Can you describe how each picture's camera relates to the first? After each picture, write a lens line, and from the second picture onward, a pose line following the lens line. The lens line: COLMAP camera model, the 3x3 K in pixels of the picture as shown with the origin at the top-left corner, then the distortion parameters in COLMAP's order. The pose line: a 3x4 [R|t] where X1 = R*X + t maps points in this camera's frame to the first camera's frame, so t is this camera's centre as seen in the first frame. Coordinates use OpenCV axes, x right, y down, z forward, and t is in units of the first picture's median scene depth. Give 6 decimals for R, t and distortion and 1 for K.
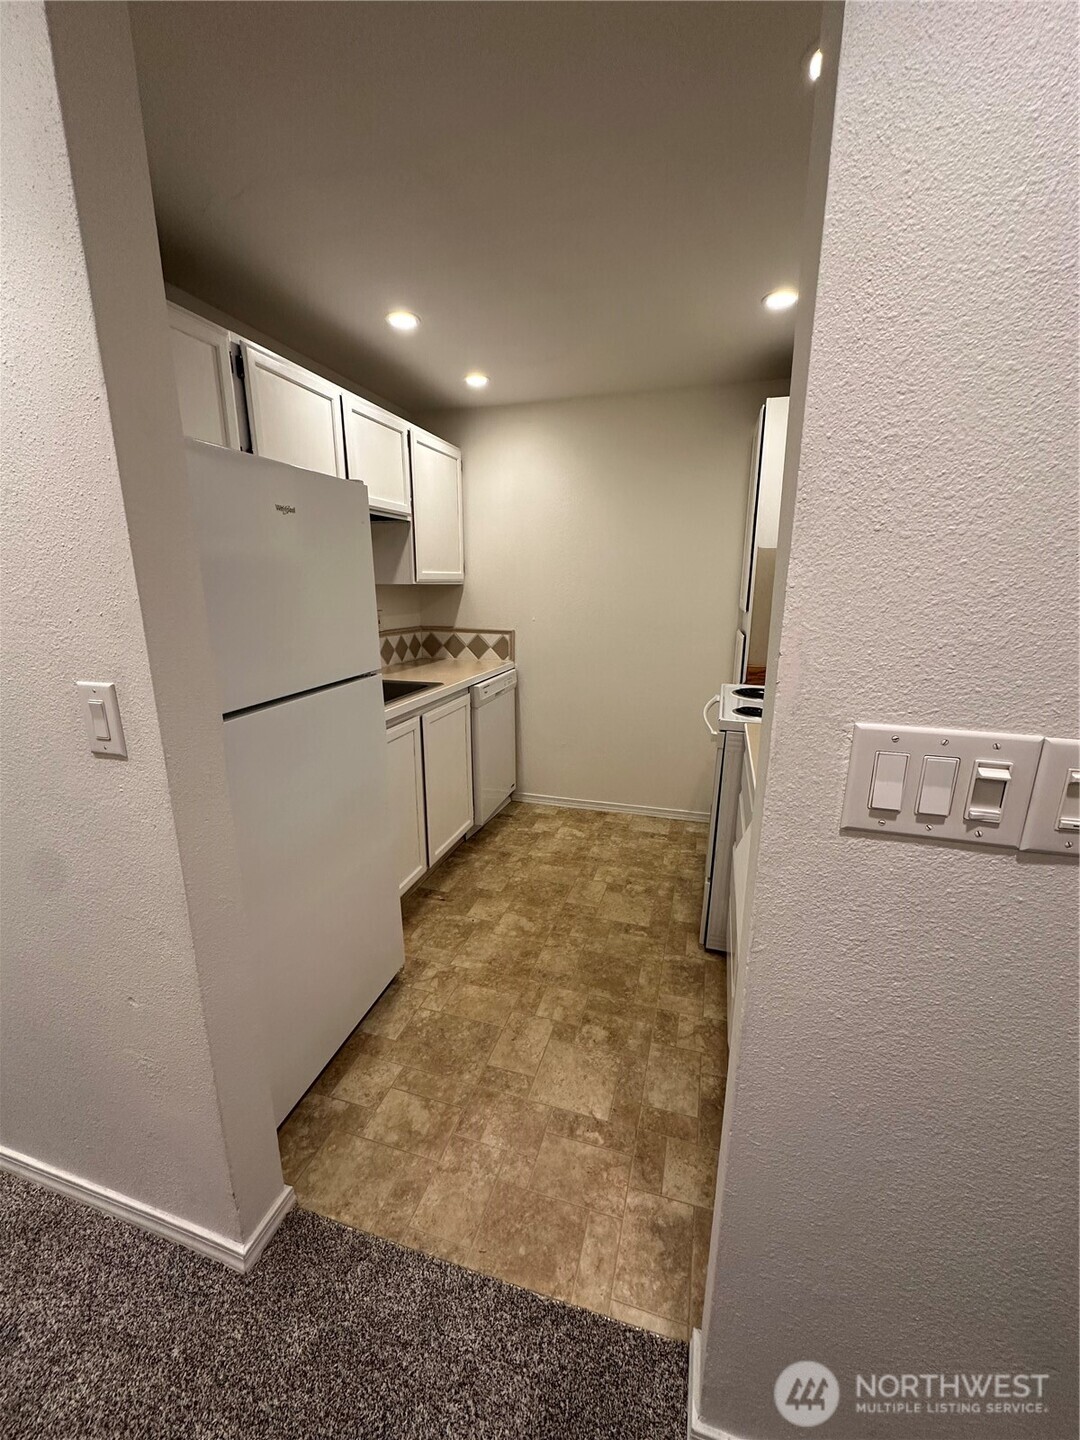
lens RADIAL K [[575.1, 0, 540.6], [0, 575.1, 718.8], [0, 0, 1]] dist [-0.001177, 0.000556]
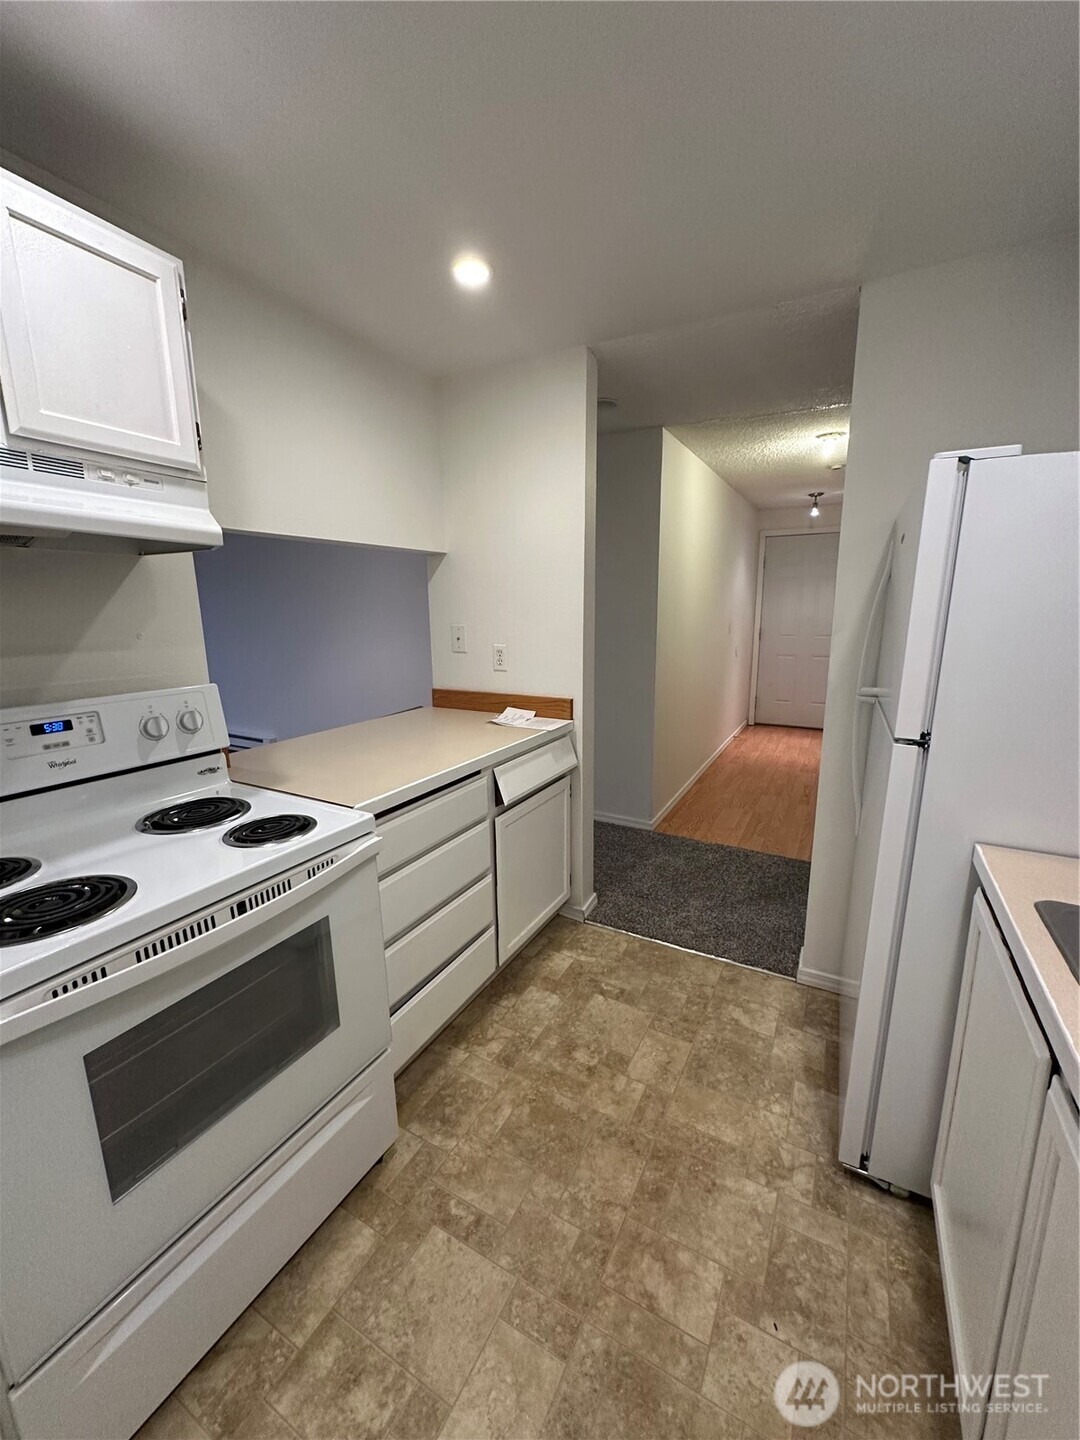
lens RADIAL K [[575.1, 0, 540.6], [0, 575.1, 718.8], [0, 0, 1]] dist [-0.001177, 0.000556]
pose [[-0.978445, -0.036179, 0.203316, -0.009218], [0.052797, 0.907988, 0.415656, -0.369511], [-0.199646, 0.417431, -0.886506, 1.515441]]
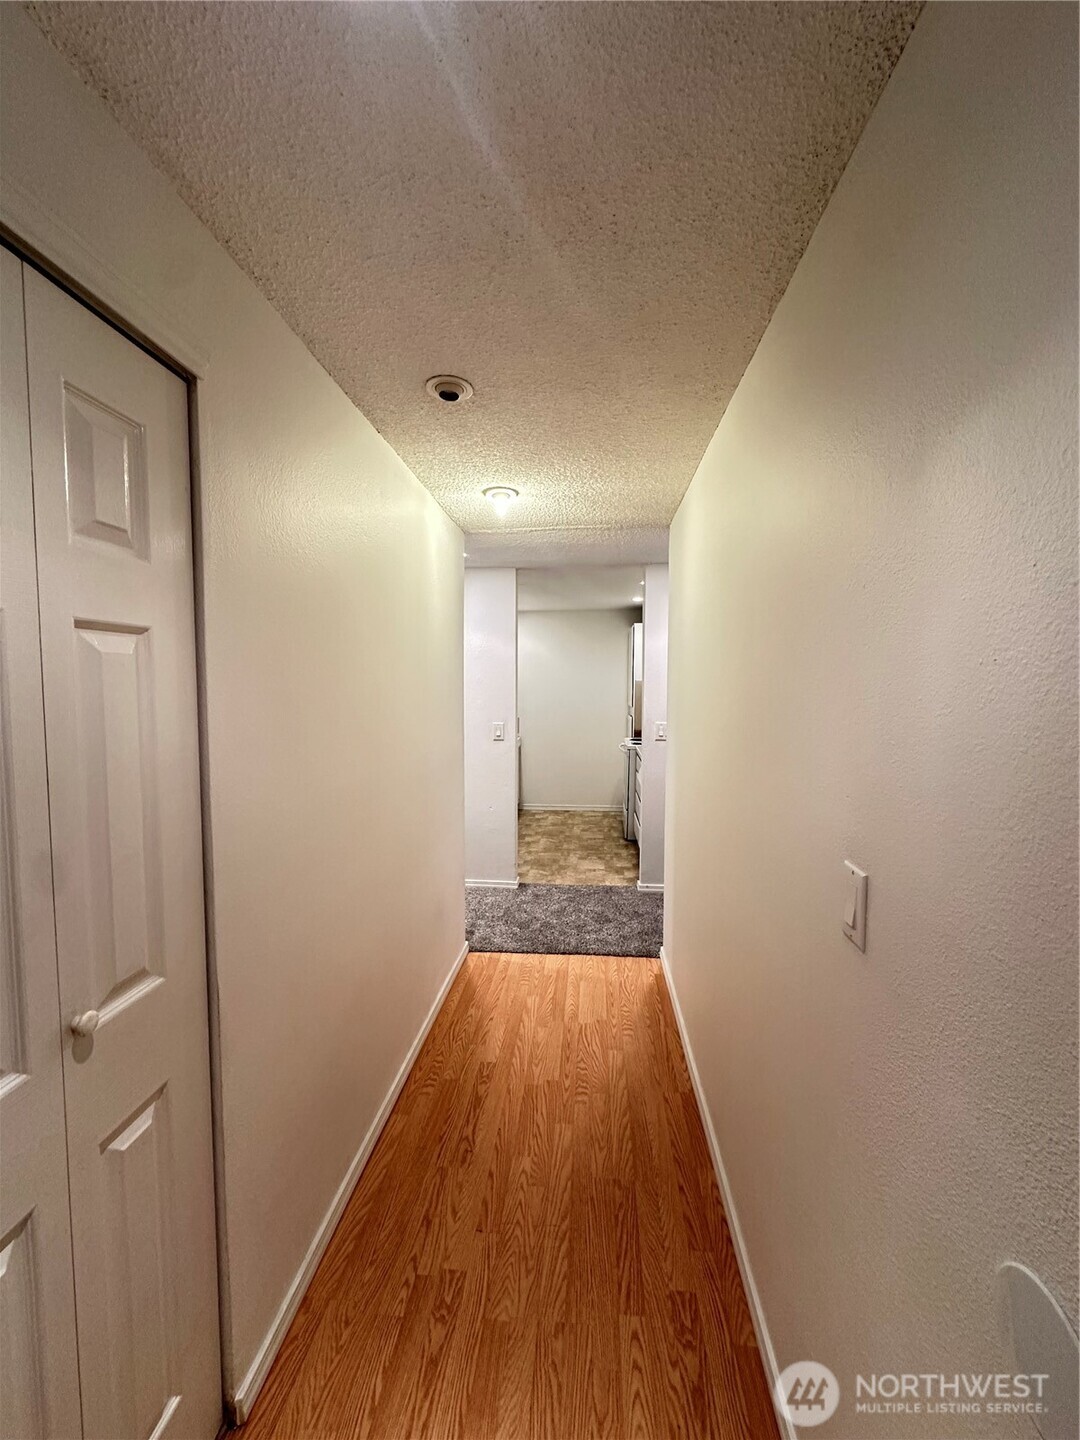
lens RADIAL K [[575.1, 0, 540.6], [0, 575.1, 718.8], [0, 0, 1]] dist [-0.001177, 0.000556]
pose [[0.980063, -0.016014, 0.198041, -0.624468], [0.049257, 0.985214, -0.164096, 0.304096], [-0.192485, 0.170579, 0.966360, -1.565365]]
